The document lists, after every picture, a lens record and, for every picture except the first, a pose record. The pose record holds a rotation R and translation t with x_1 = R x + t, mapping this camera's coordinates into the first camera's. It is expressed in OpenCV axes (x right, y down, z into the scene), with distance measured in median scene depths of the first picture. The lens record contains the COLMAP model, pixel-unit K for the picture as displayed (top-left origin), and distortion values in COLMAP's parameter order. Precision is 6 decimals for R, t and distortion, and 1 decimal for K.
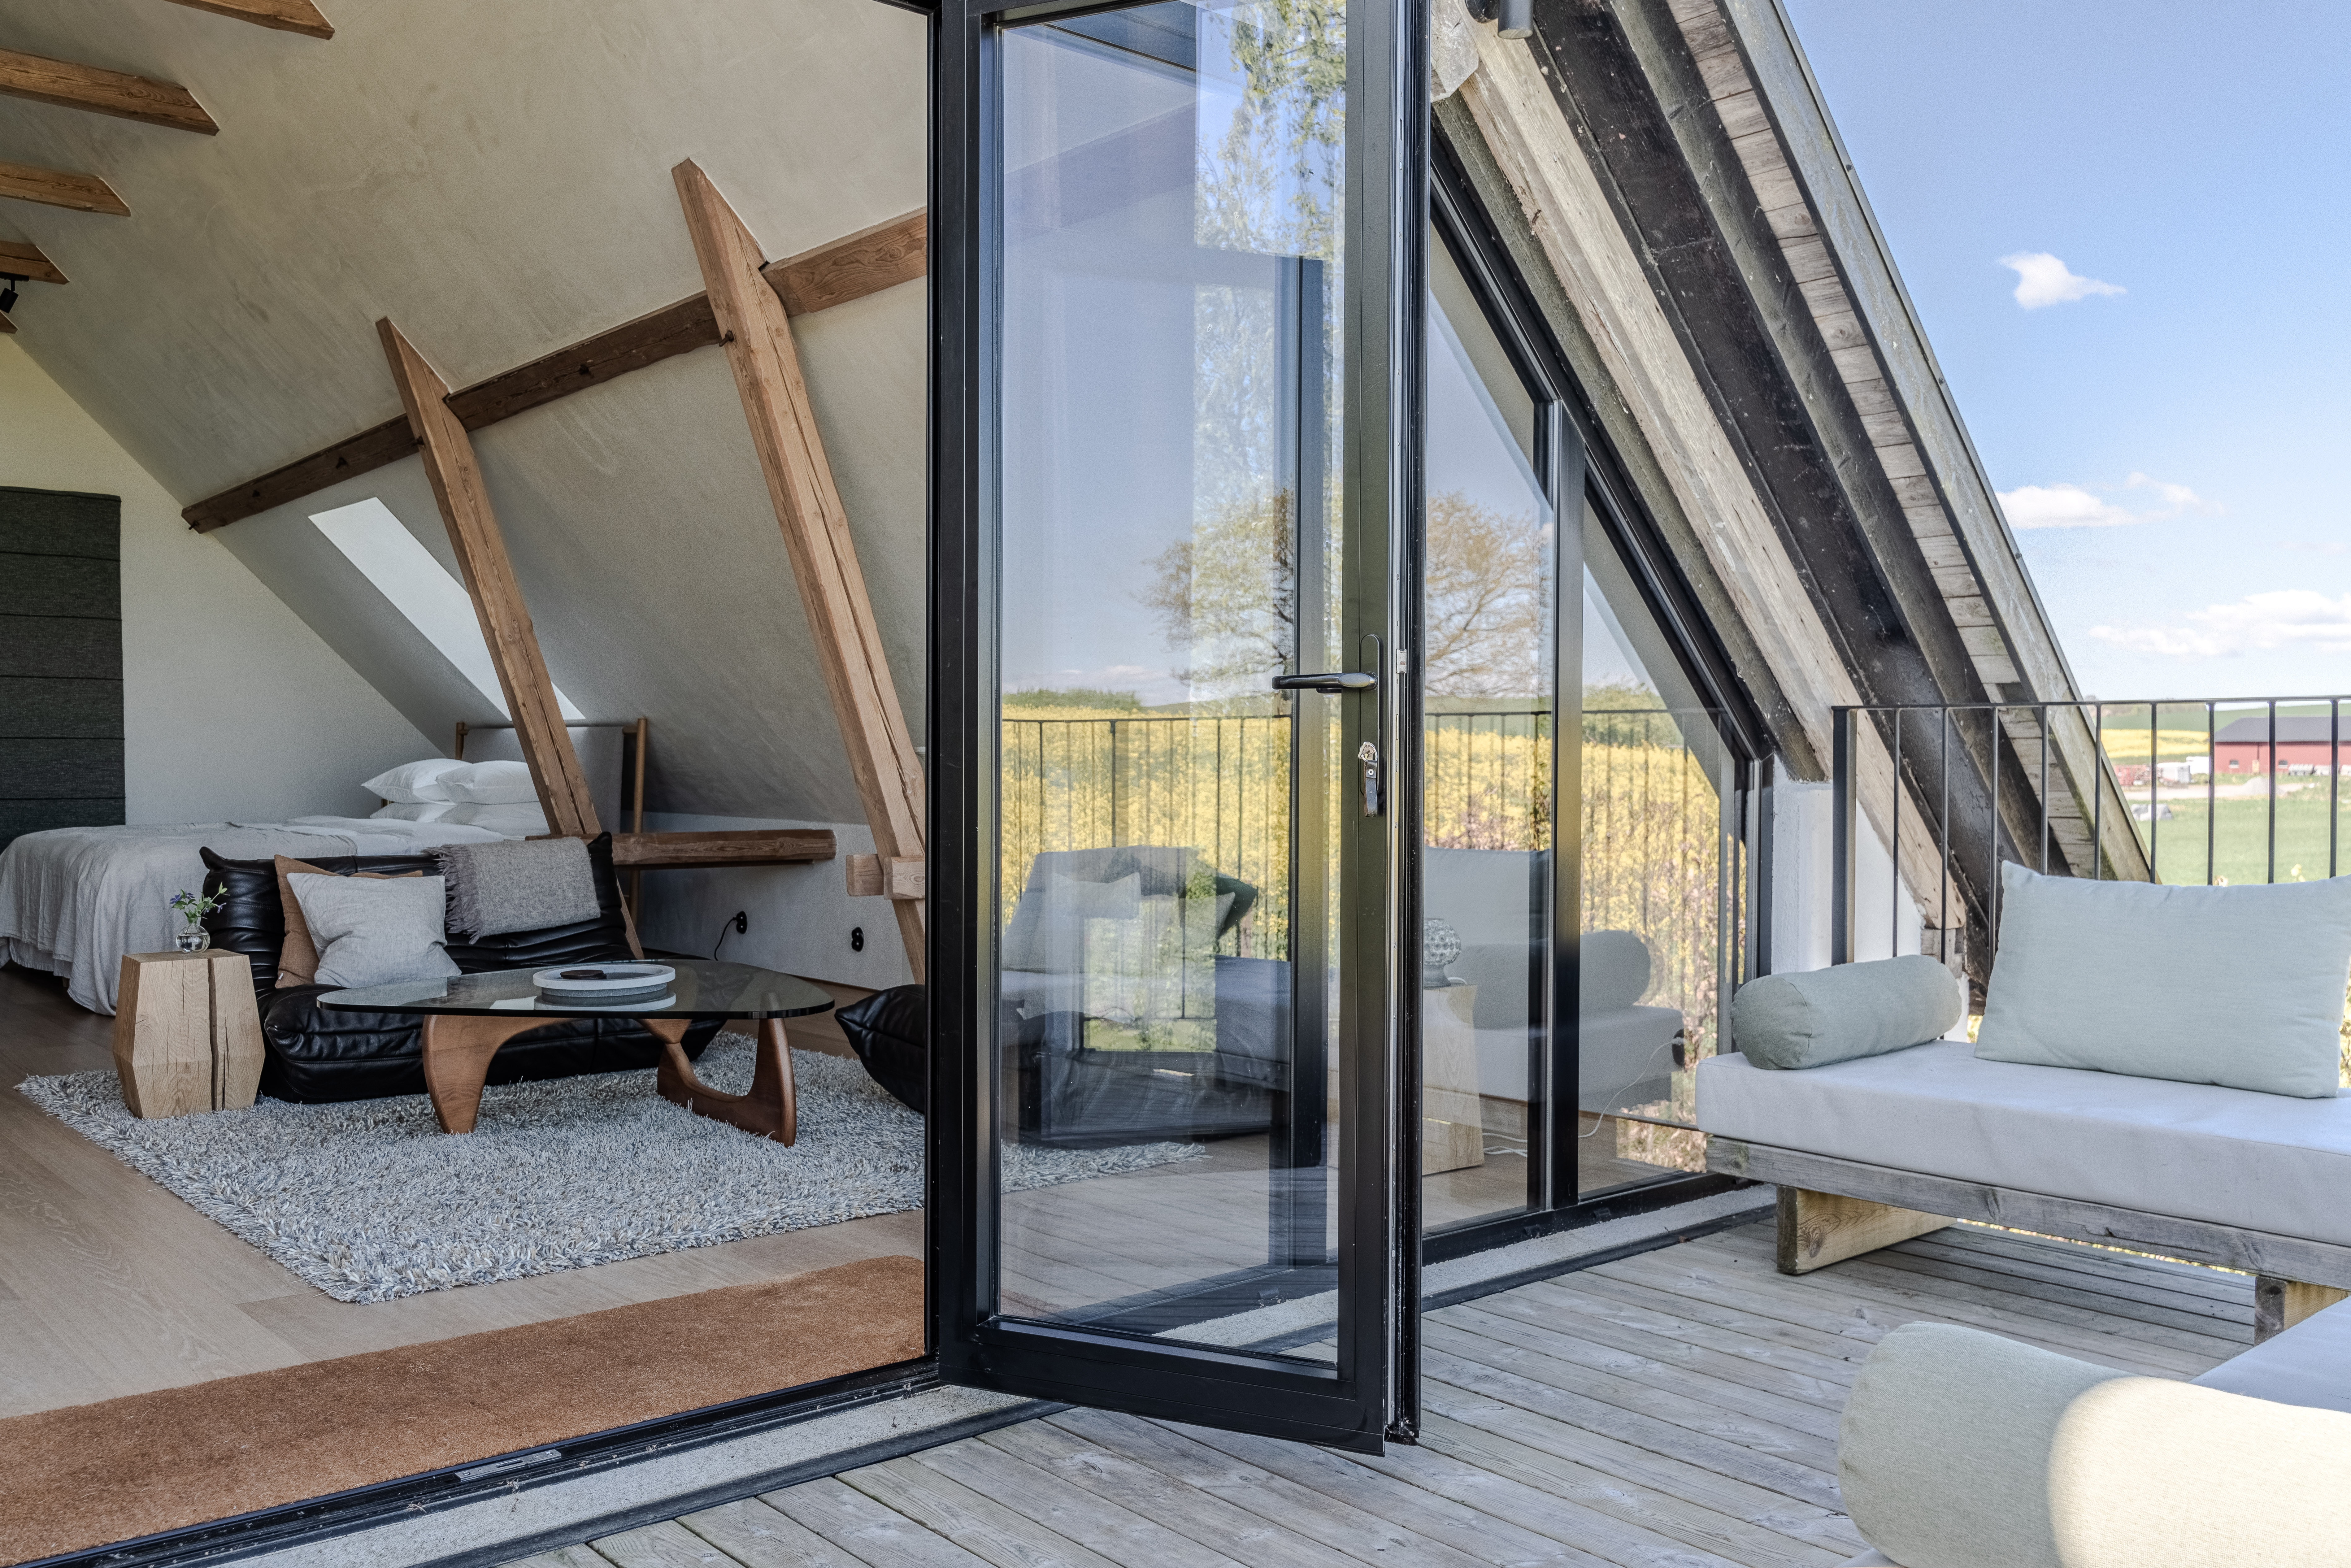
lens RADIAL K [[1925.9, 0, 1146.7], [0, 1925.9, 817.9], [0, 0, 1]] dist [0.005385, -0.008826]
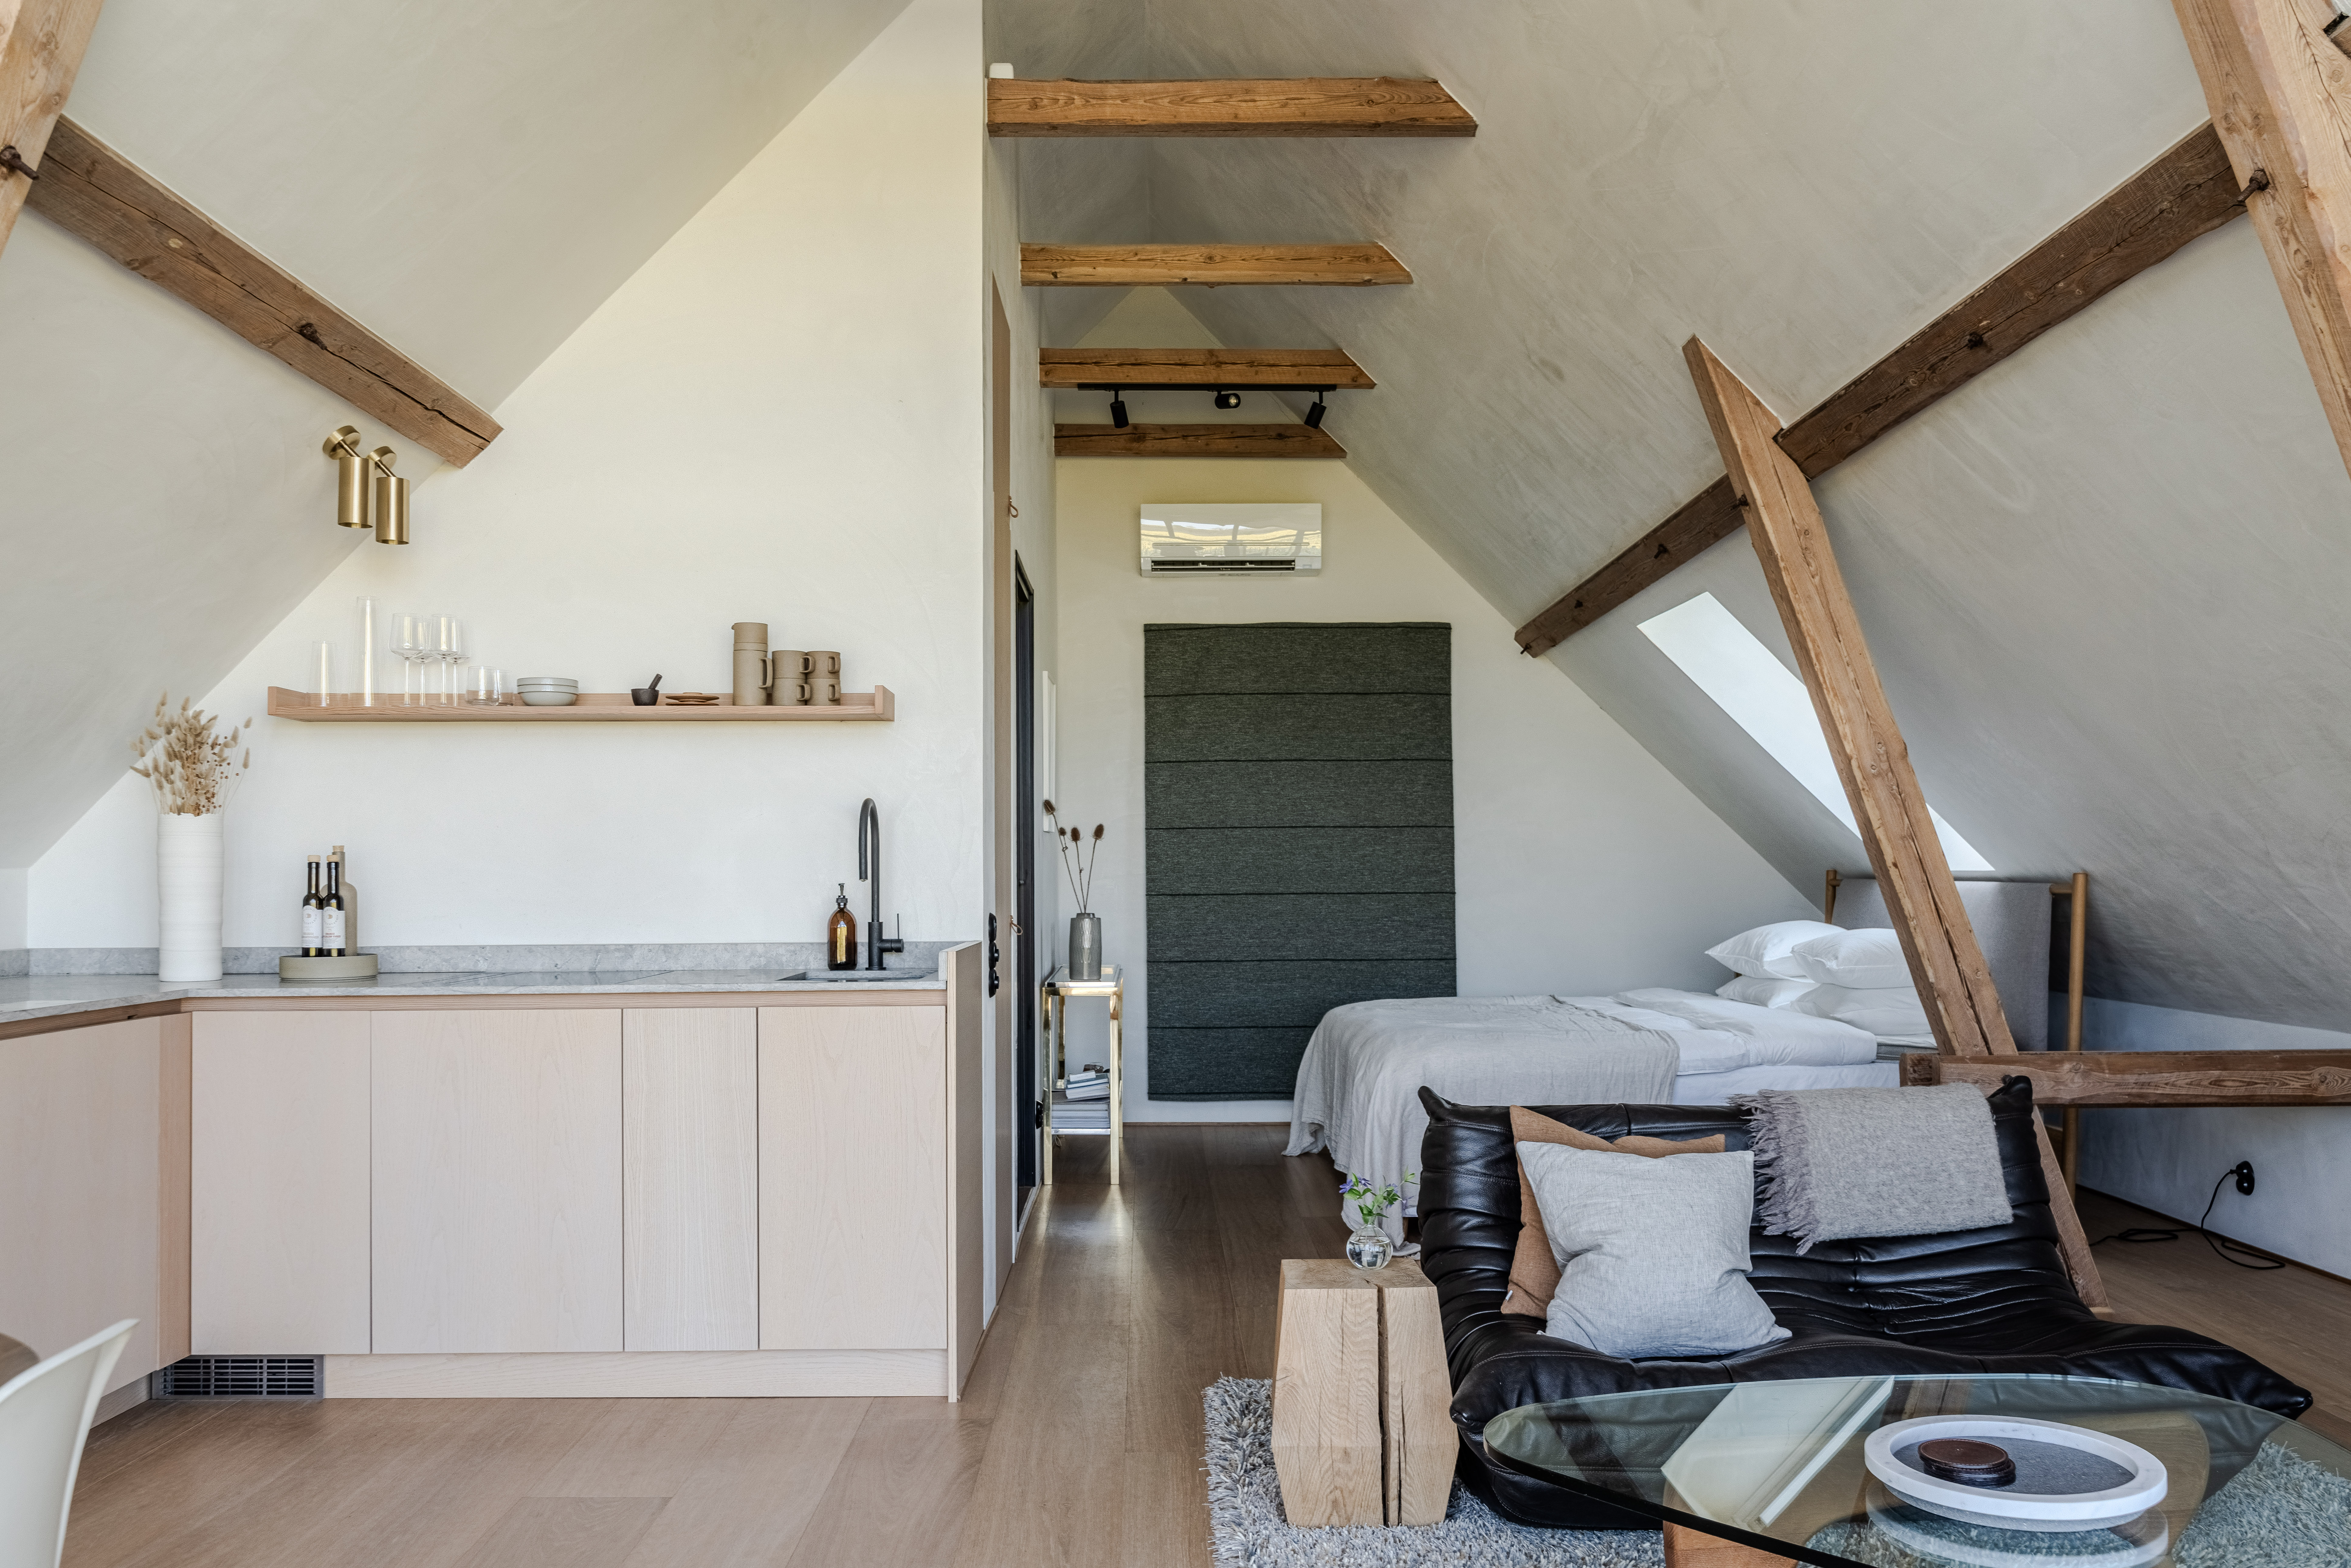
lens RADIAL K [[1925.8, 0, 1146.7], [0, 1925.8, 817.9], [0, 0, 1]] dist [0.005385, -0.008826]
pose [[0.761474, -0.024005, -0.647751, -0.081665], [-0.013602, 0.998502, -0.052993, -0.035656], [0.648053, 0.049164, 0.760007, 0.306361]]
